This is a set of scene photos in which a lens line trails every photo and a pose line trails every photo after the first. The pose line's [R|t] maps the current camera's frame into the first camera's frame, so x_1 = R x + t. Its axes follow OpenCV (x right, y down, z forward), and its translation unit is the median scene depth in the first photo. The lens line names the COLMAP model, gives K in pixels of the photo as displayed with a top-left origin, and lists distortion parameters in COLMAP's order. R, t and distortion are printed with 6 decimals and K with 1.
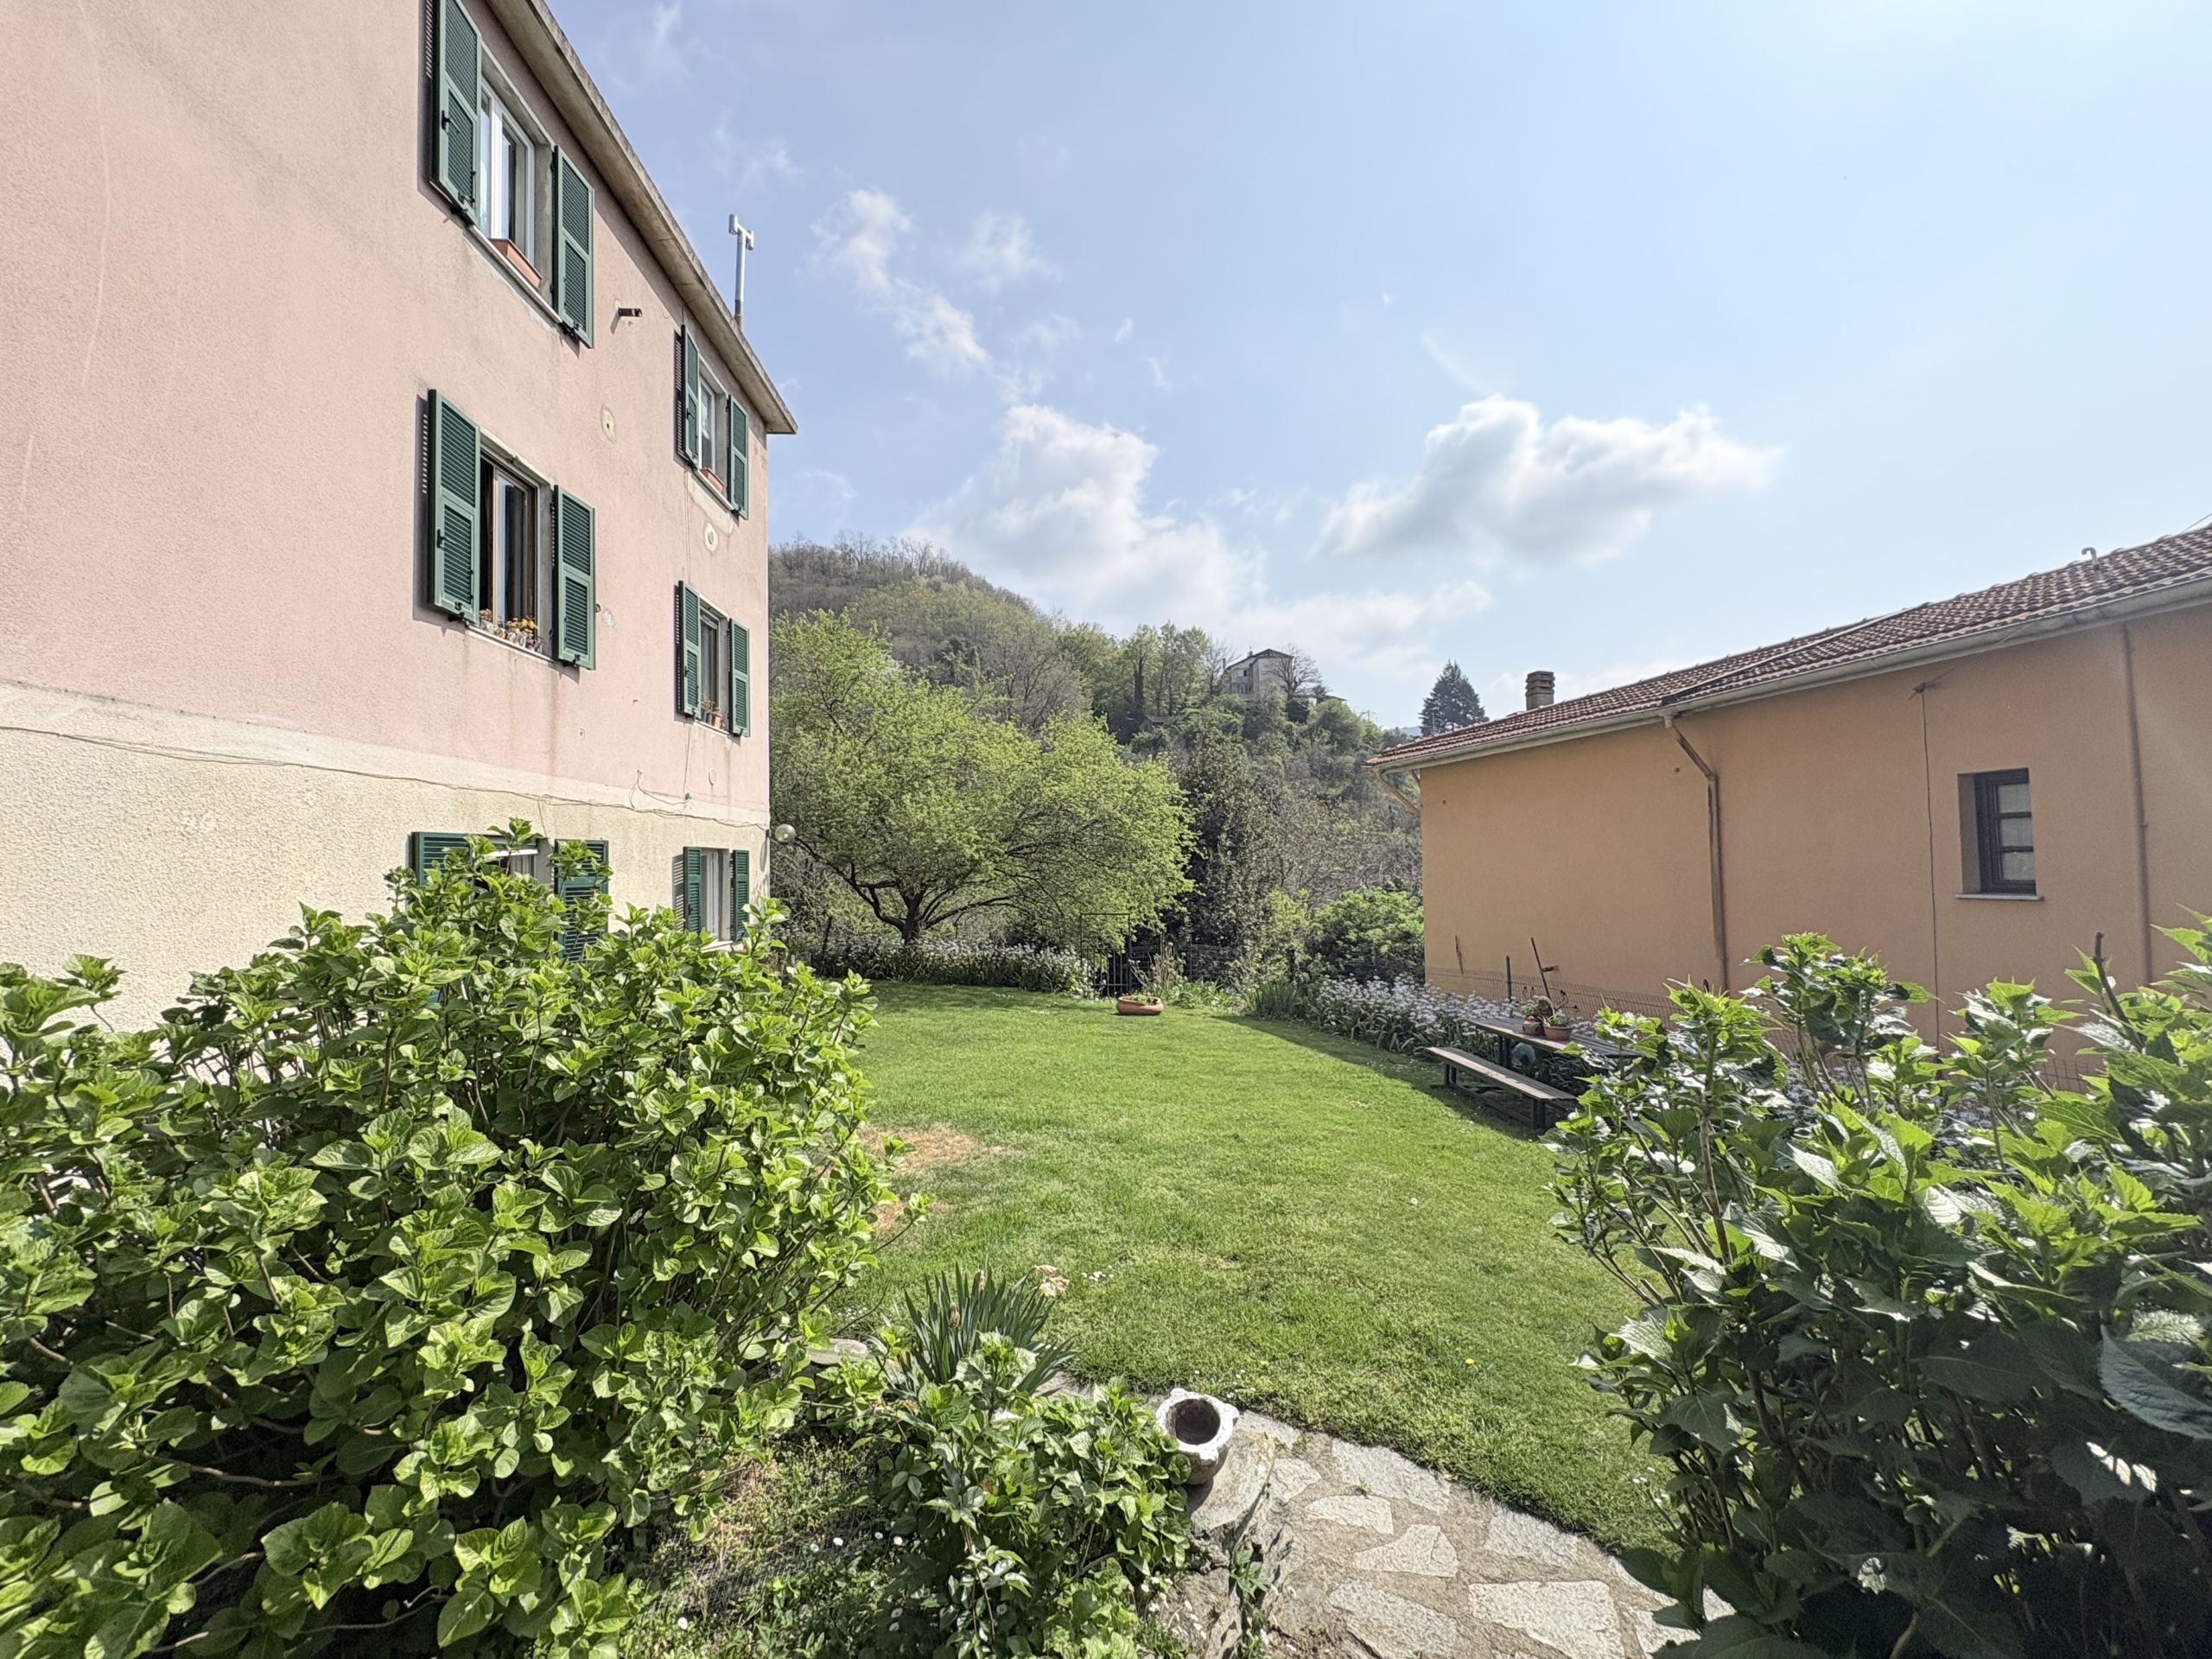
lens RADIAL K [[880.9, 0, 1110.7], [0, 880.9, 827.6], [0, 0, 1]] dist [-0.000151, 0.000173]
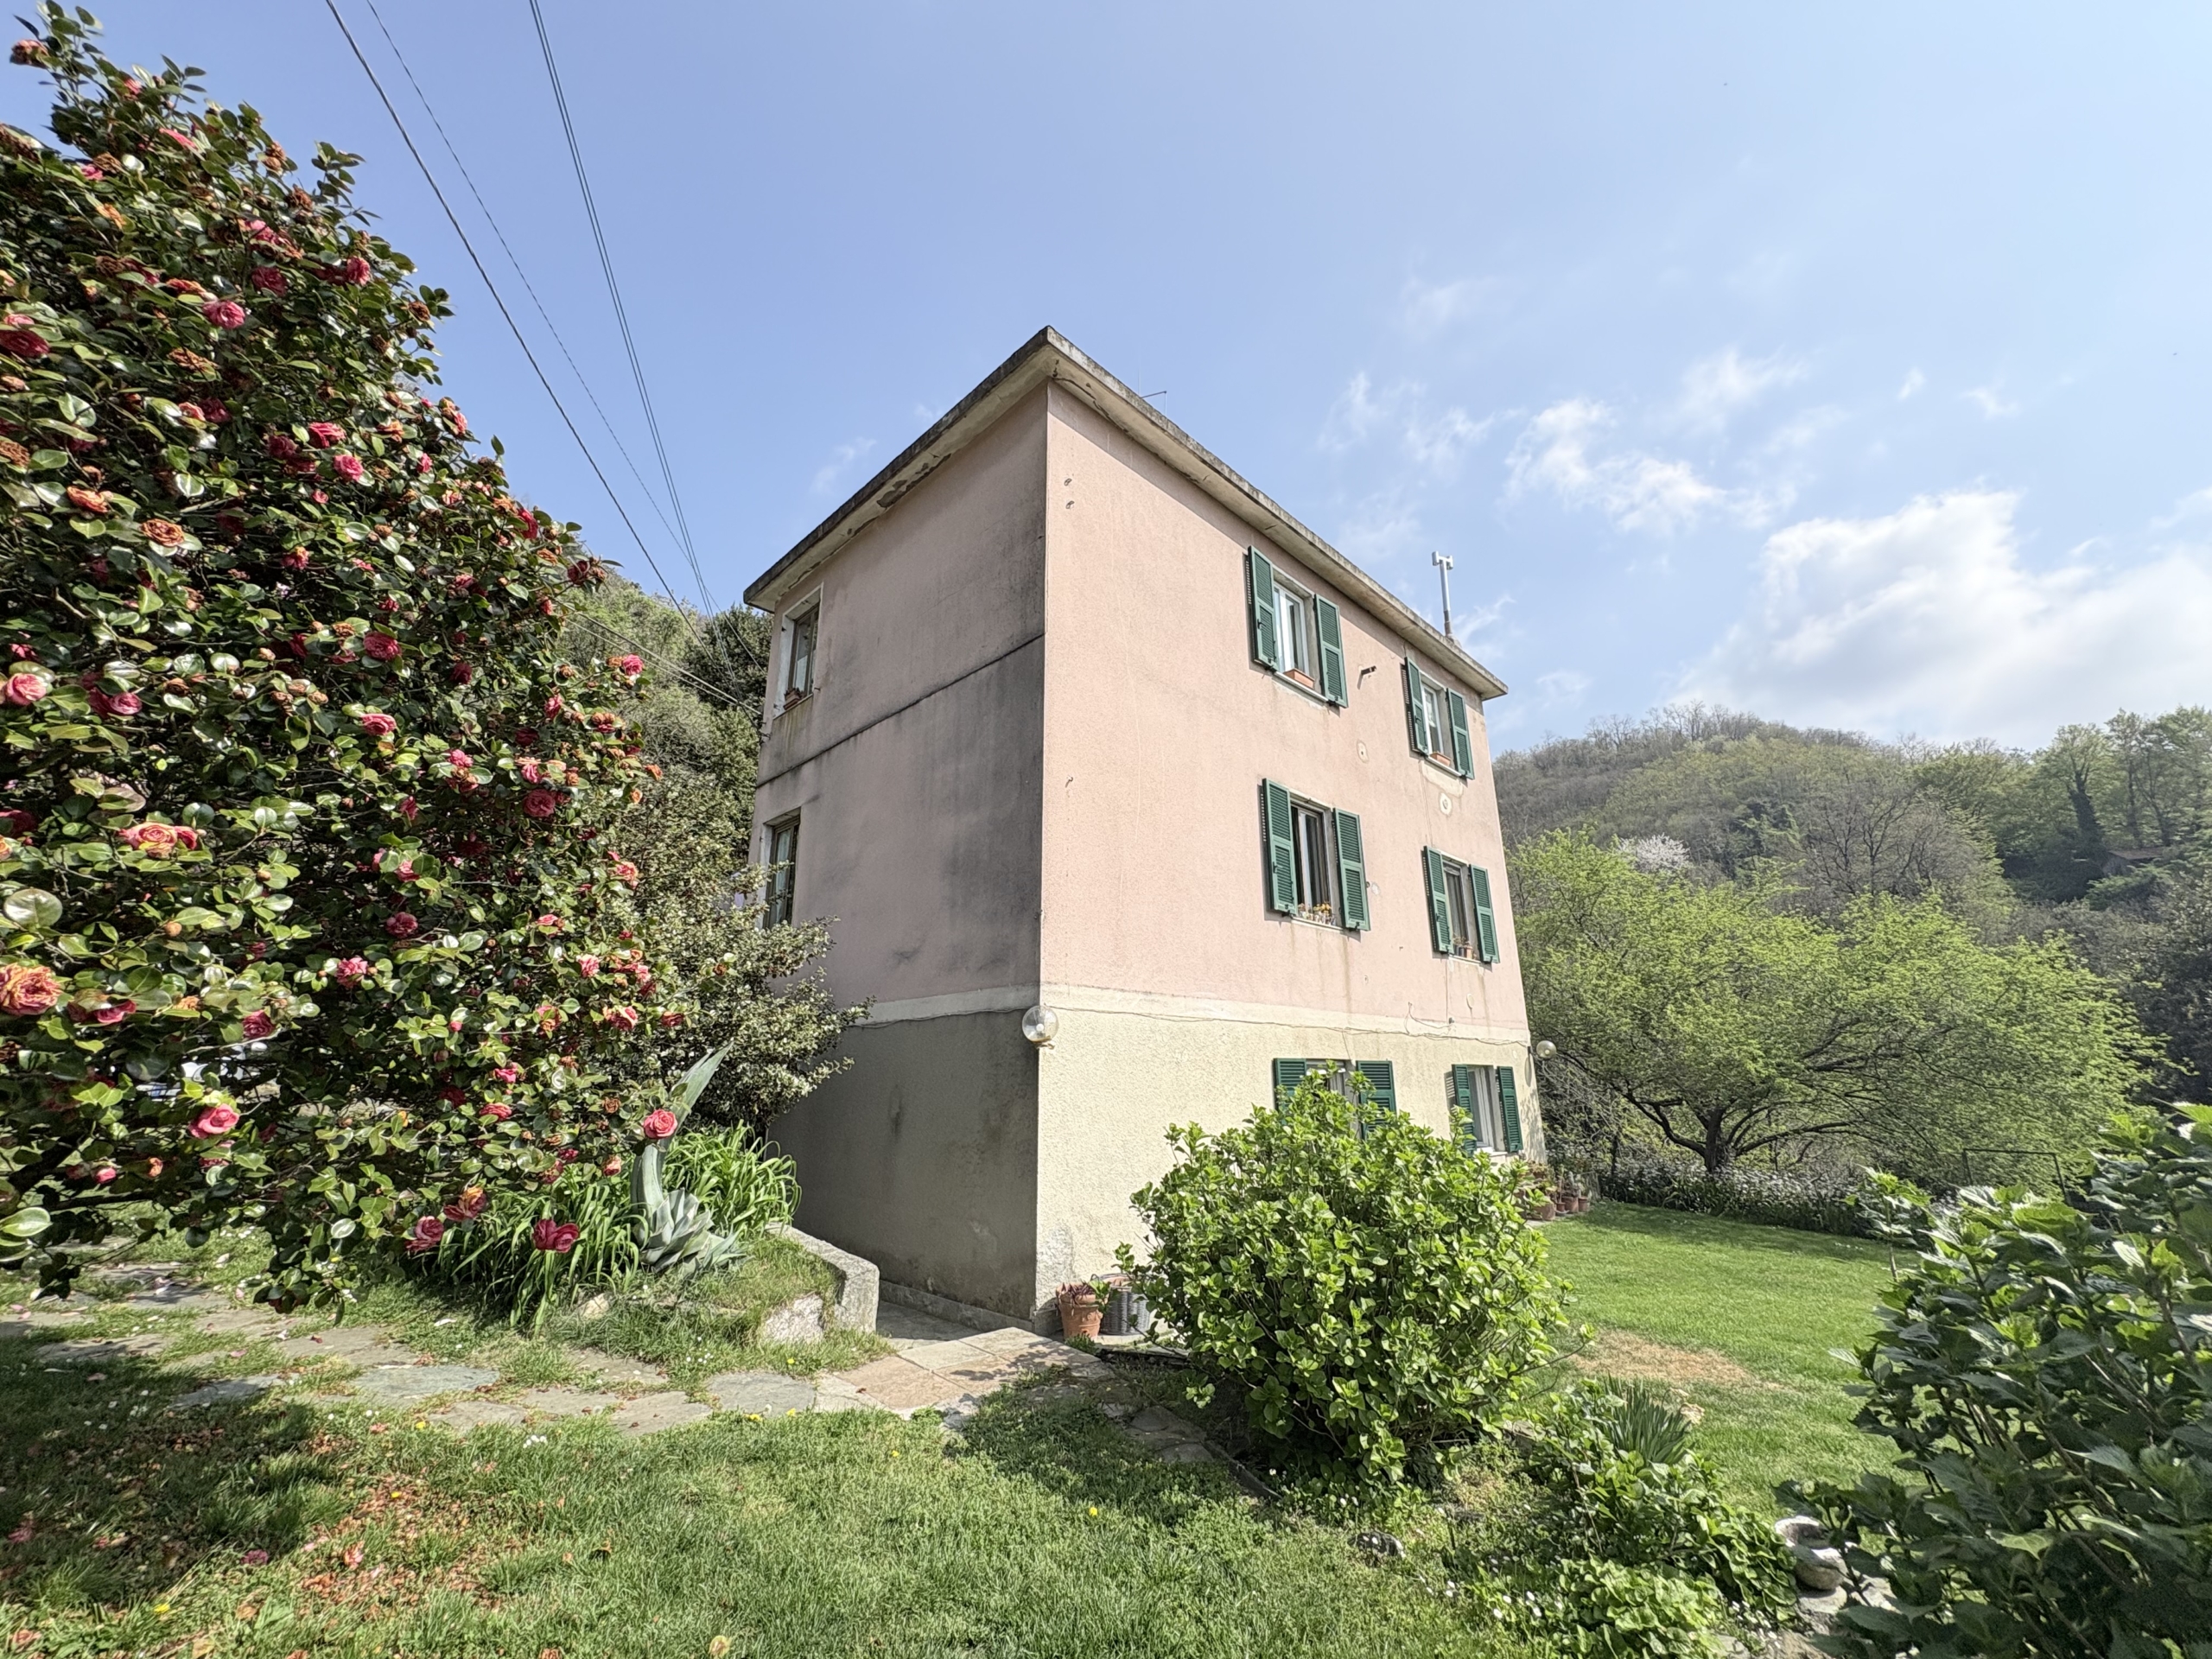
lens RADIAL K [[880.9, 0, 1110.7], [0, 880.9, 827.6], [0, 0, 1]] dist [-0.000151, 0.000173]
pose [[0.672531, -0.195209, -0.713859, 0.116343], [0.024771, 0.969982, -0.241910, -0.012024], [0.739654, 0.145009, 0.657179, -0.168617]]
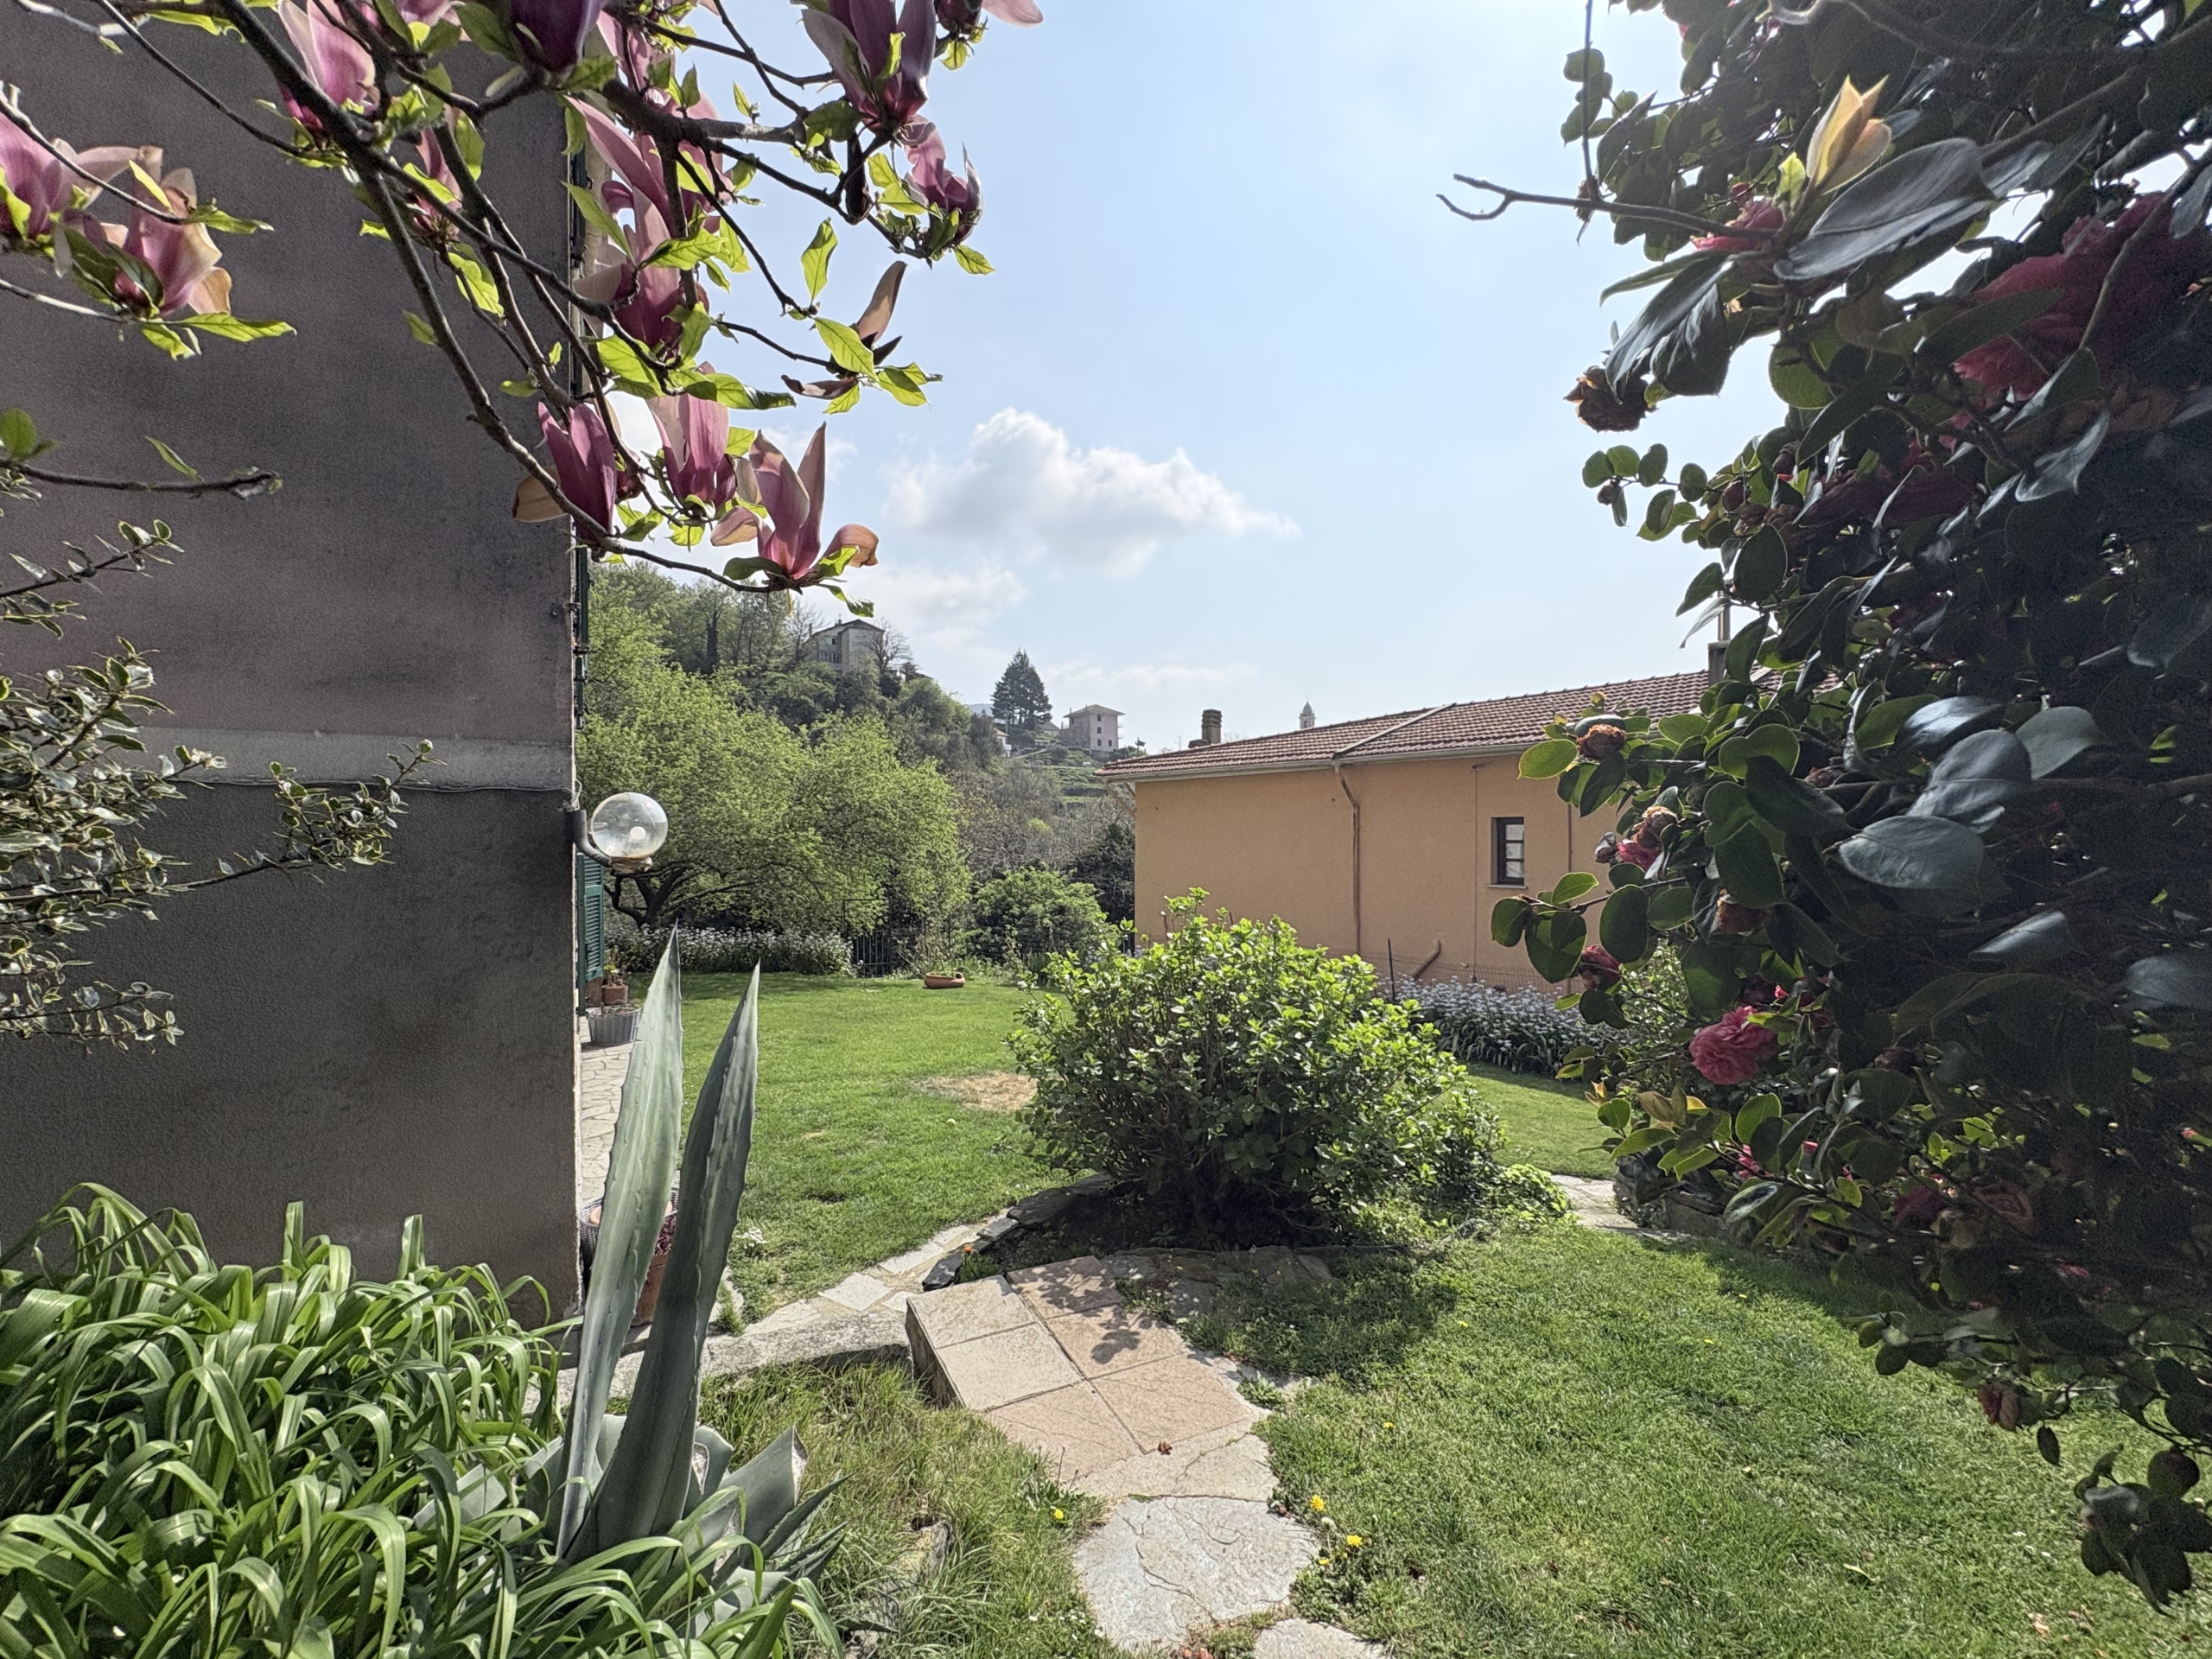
lens RADIAL K [[880.9, 0, 1110.7], [0, 880.9, 827.6], [0, 0, 1]] dist [-0.000151, 0.000173]
pose [[0.881421, 0.016334, 0.472049, -0.414550], [-0.032031, 0.999168, 0.025234, -0.044991], [-0.471244, -0.037362, 0.881211, -0.153193]]
